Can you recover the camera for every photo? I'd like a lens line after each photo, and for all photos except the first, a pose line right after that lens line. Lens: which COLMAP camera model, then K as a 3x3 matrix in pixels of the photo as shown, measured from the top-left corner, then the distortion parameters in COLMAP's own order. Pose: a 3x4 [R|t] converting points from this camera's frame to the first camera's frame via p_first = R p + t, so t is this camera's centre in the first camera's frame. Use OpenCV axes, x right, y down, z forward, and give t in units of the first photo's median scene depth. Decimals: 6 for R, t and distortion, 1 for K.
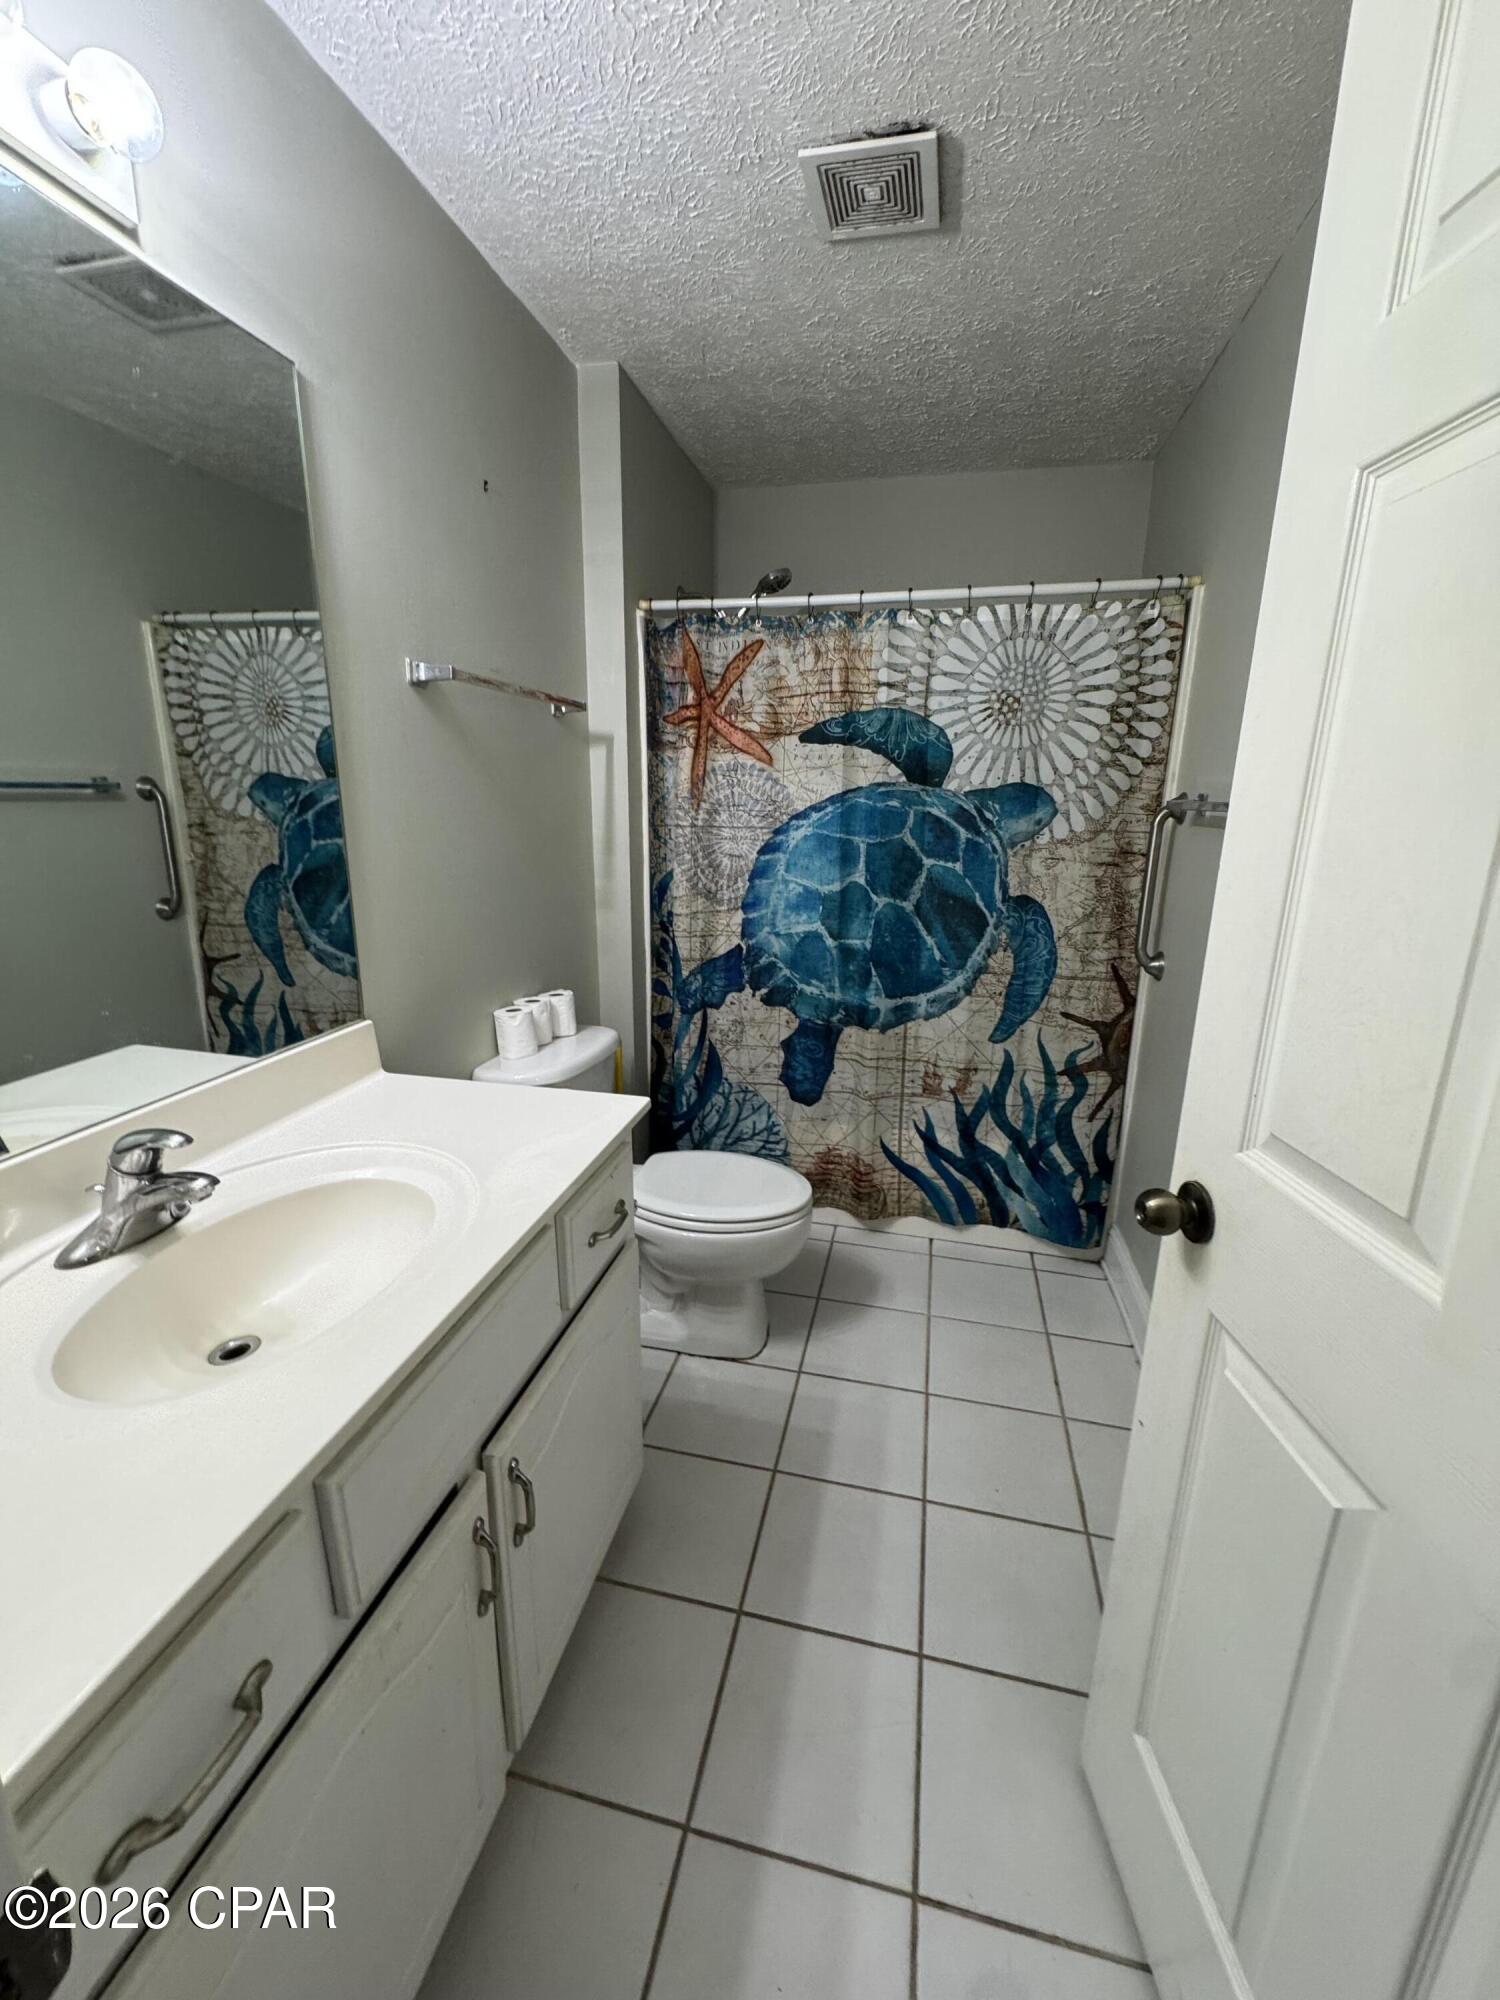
lens RADIAL K [[796.6, 0, 752.2], [0, 796.6, 997.4], [0, 0, 1]] dist [-0.005786, 0.000634]
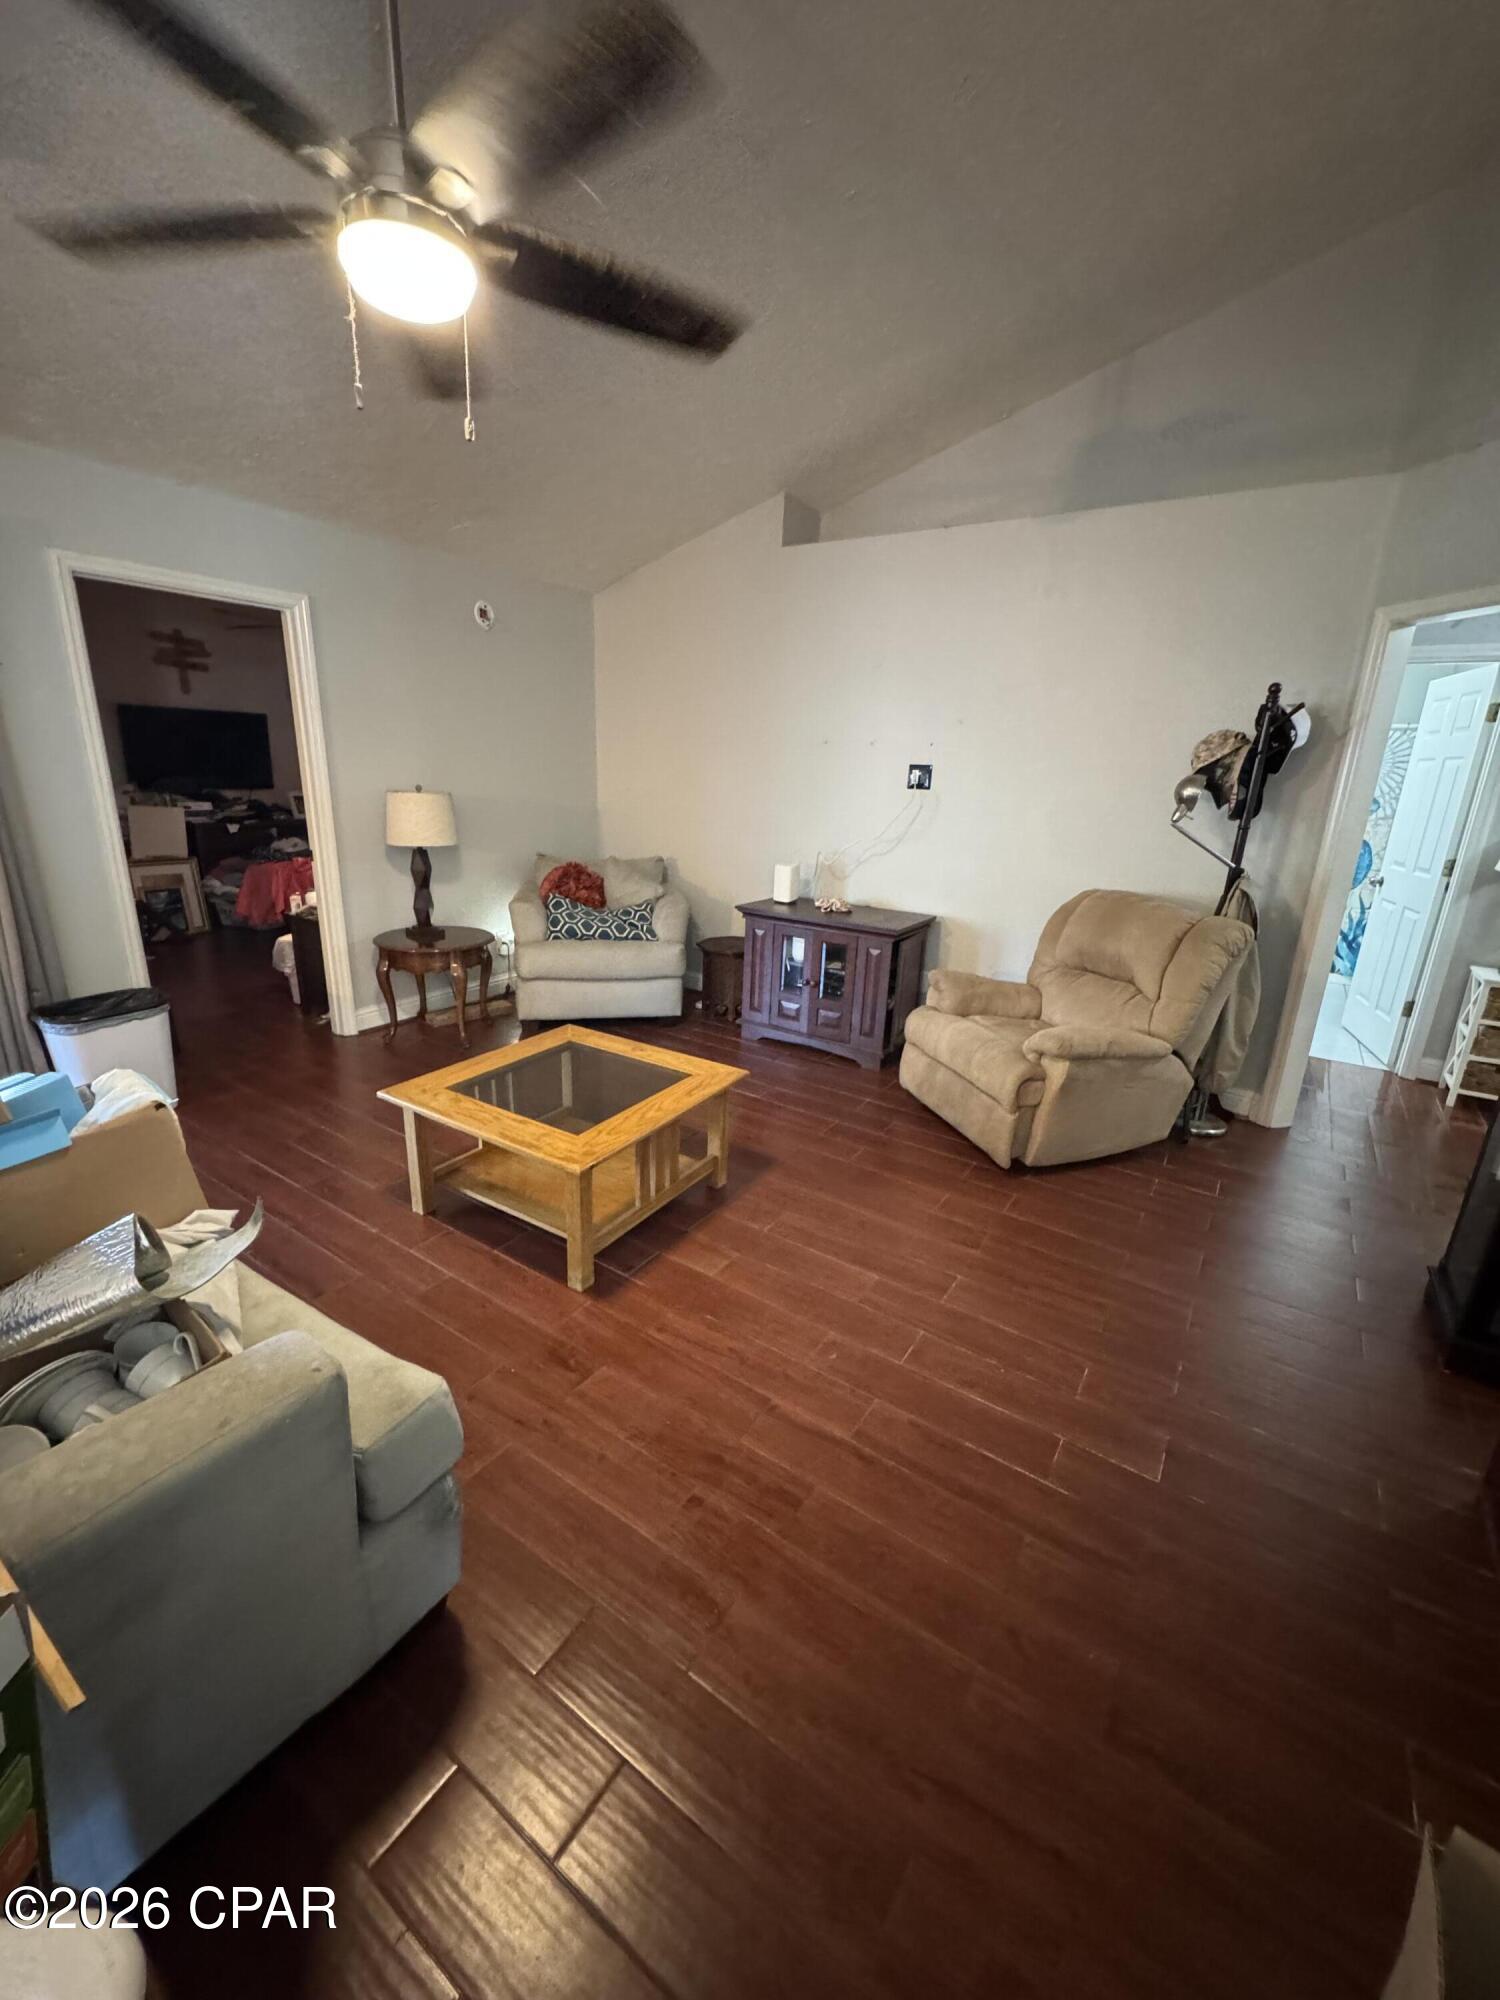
lens RADIAL K [[796.6, 0, 745.3], [0, 796.6, 999.6], [0, 0, 1]] dist [-0.005786, 0.000634]
pose [[0.940762, 0.117493, -0.318061, -0.665451], [-0.107817, 0.993015, 0.047922, 0.487602], [0.321470, -0.010791, 0.946858, -2.112294]]
